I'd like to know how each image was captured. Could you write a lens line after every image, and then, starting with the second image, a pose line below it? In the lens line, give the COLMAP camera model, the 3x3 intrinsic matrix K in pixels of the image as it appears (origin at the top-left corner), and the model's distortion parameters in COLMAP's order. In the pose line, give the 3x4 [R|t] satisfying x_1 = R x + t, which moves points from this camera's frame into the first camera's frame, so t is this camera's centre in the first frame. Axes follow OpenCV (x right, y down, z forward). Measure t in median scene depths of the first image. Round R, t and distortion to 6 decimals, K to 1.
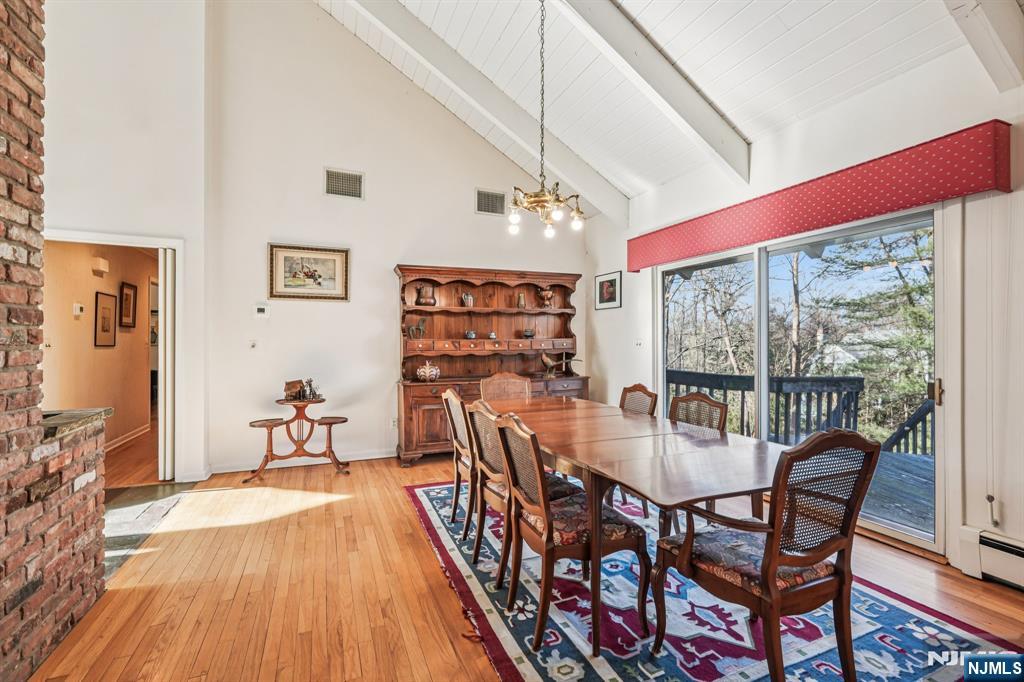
lens RADIAL K [[455.6, 0, 525.3], [0, 455.6, 341.8], [0, 0, 1]] dist [-0.016982, 0.006520]
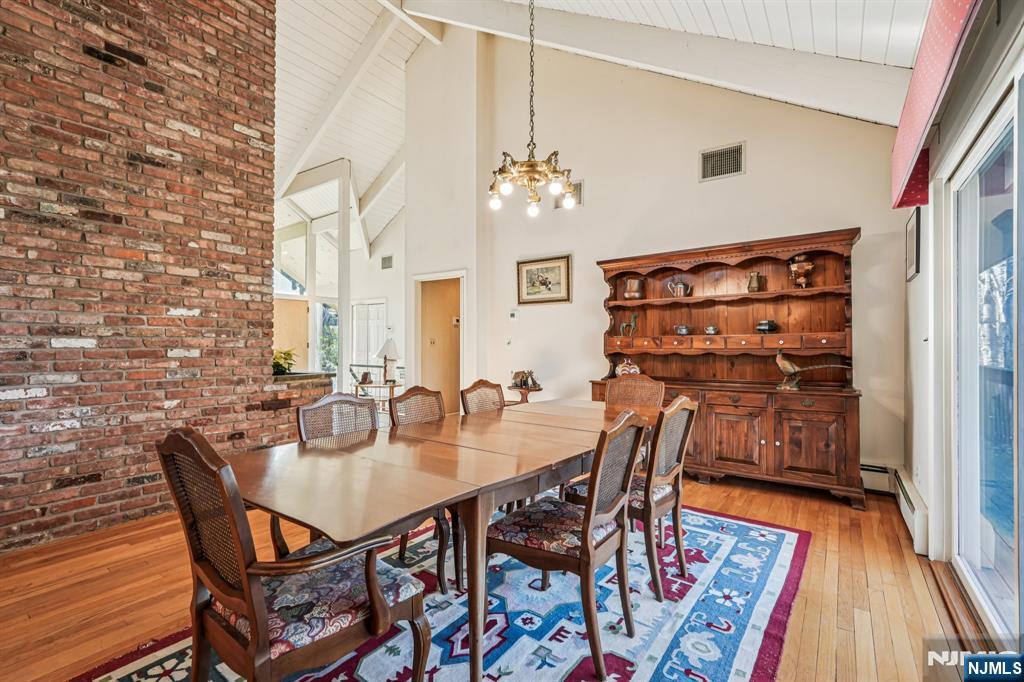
lens RADIAL K [[455.6, 0, 507.7], [0, 455.6, 347.3], [0, 0, 1]] dist [-0.016982, 0.006520]
pose [[0.491427, 0.006148, -0.870897, 0.619726], [-0.002478, 0.999981, 0.005661, 0.016759], [0.870915, -0.000624, 0.491433, 0.417080]]
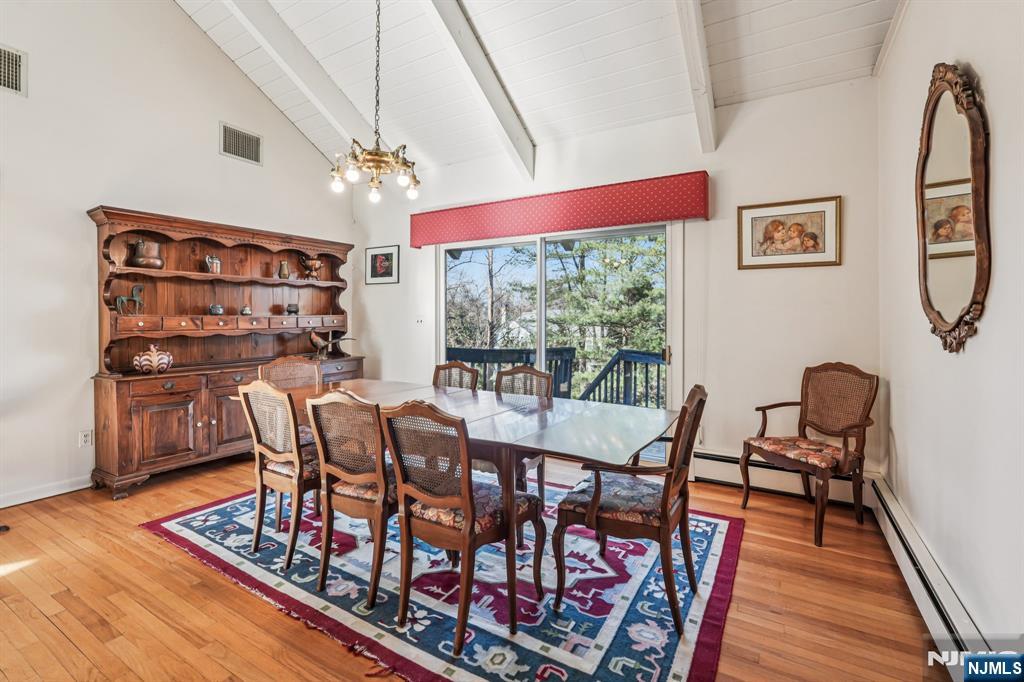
lens RADIAL K [[455.6, 0, 530.8], [0, 455.6, 319.4], [0, 0, 1]] dist [-0.016982, 0.006520]
pose [[0.806888, 0.001066, 0.590704, -0.196563], [-0.001909, 0.999998, 0.000802, -0.000563], [-0.590702, -0.001775, 0.806888, 0.083338]]
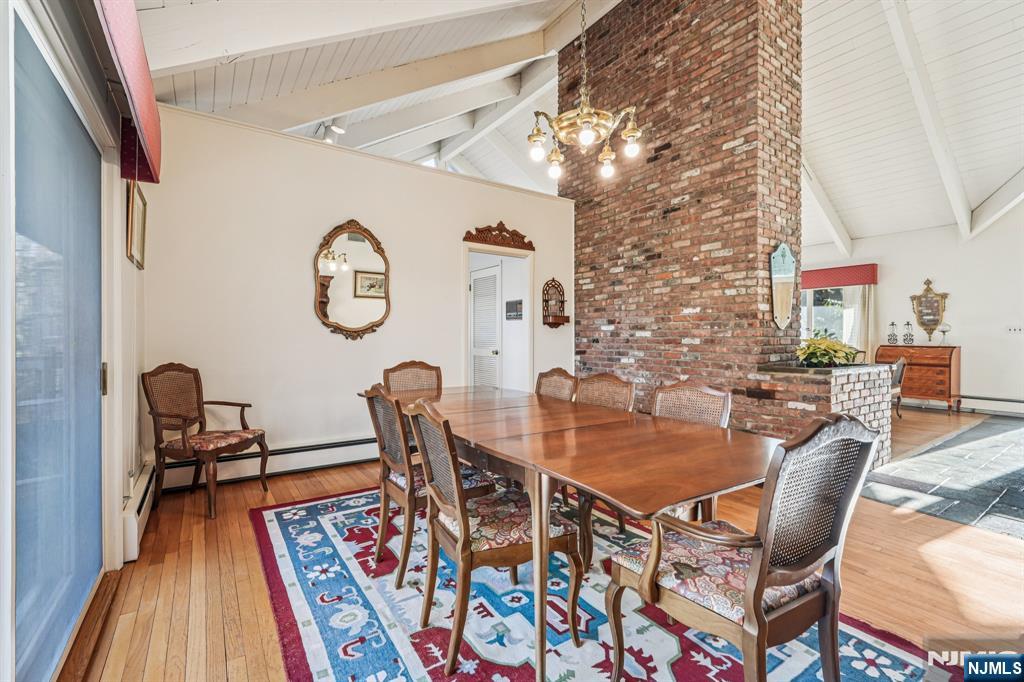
lens RADIAL K [[455.6, 0, 520.4], [0, 455.6, 335.8], [0, 0, 1]] dist [-0.016982, 0.006520]
pose [[-0.982153, 0.000153, -0.188082, 0.217310], [0.000065, 1.000000, 0.000474, 0.020068], [0.188082, 0.000454, -0.982153, 1.351258]]
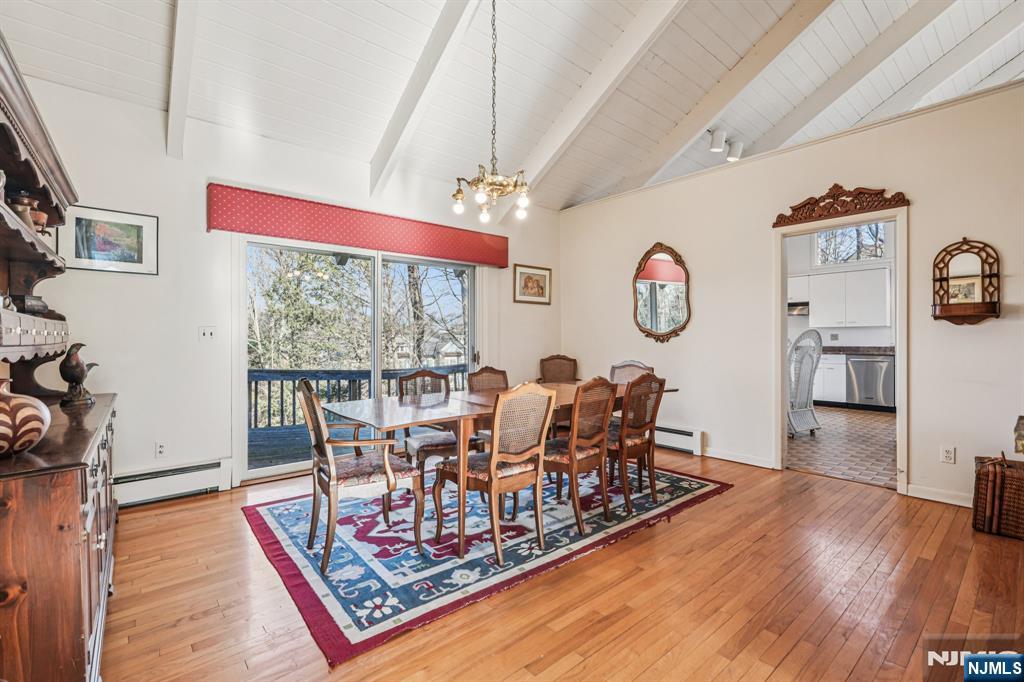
lens RADIAL K [[455.6, 0, 497.9], [0, 455.6, 344.5], [0, 0, 1]] dist [-0.016982, 0.006520]
pose [[-0.266331, -0.011270, 0.963816, -0.732964], [0.004520, 0.999906, 0.012941, 0.017347], [-0.963871, 0.007804, -0.266255, 0.997279]]
